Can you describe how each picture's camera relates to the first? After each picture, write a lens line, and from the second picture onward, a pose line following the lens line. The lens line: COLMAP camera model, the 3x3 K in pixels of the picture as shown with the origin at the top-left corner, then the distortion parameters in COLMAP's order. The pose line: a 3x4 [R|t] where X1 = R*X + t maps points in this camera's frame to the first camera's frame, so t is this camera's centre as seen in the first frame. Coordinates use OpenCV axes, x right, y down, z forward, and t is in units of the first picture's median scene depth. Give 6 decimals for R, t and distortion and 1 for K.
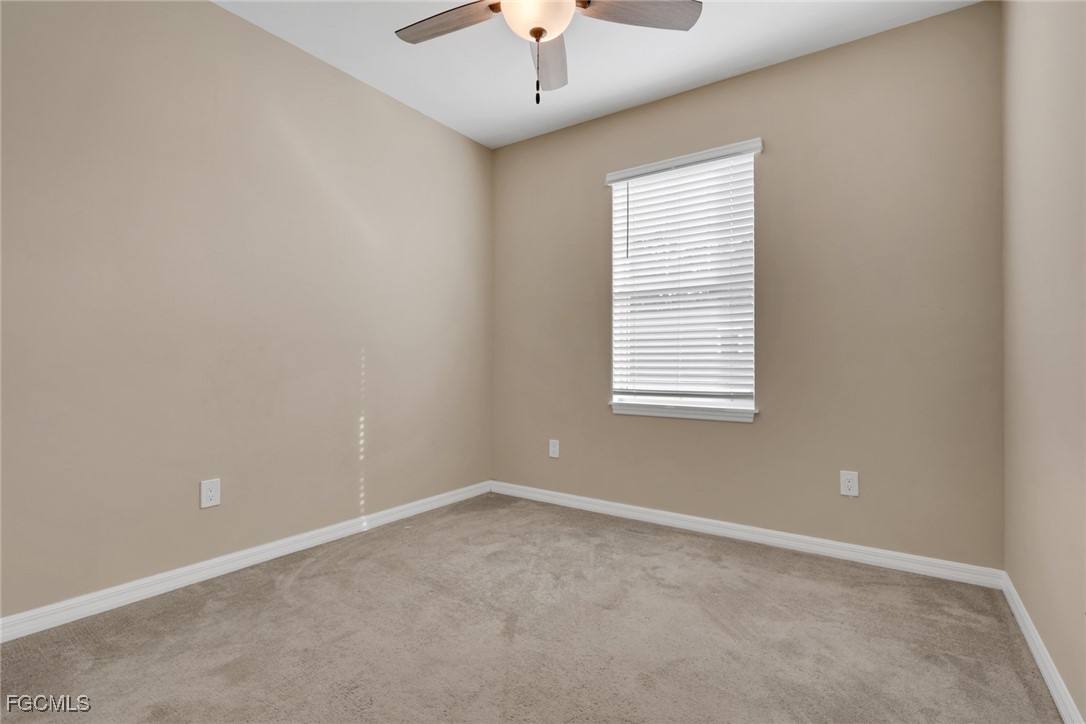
lens RADIAL K [[506.8, 0, 536.1], [0, 506.8, 364.7], [0, 0, 1]] dist [-0.000177, 0.000854]
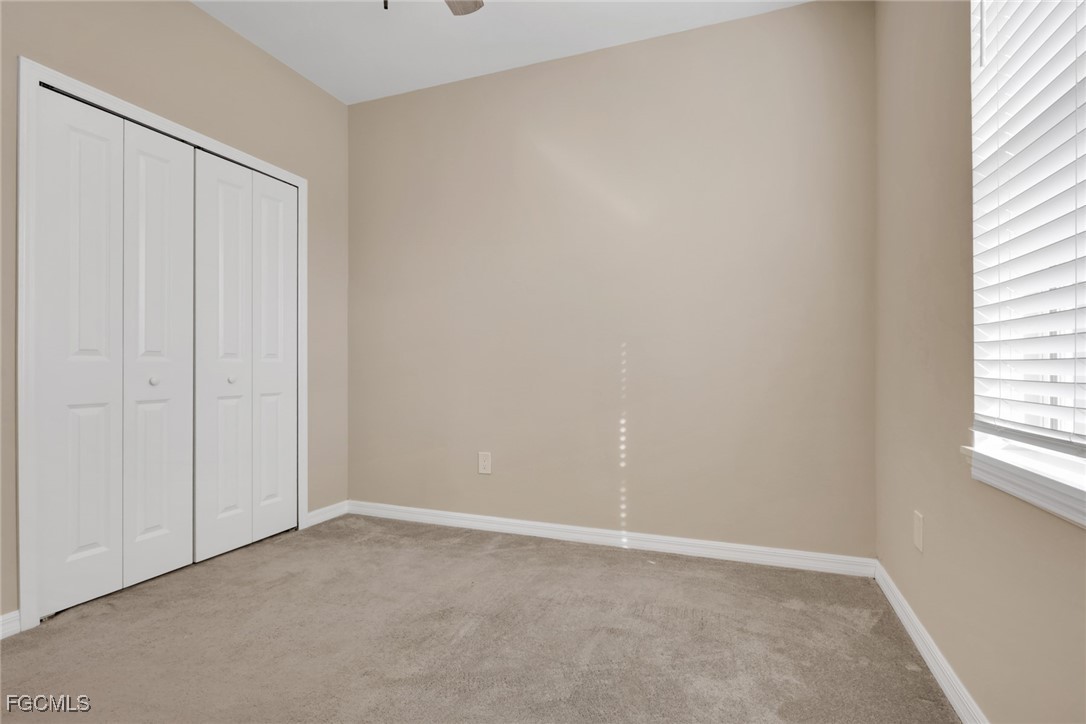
lens RADIAL K [[518.4, 0, 542.9], [0, 518.4, 365.7], [0, 0, 1]] dist [-0.001882, -0.000376]
pose [[0.251612, -0.002964, -0.967824, 0.504847], [0.004299, 0.999989, -0.001944, 0.010120], [0.967819, -0.003671, 0.251622, 0.634319]]
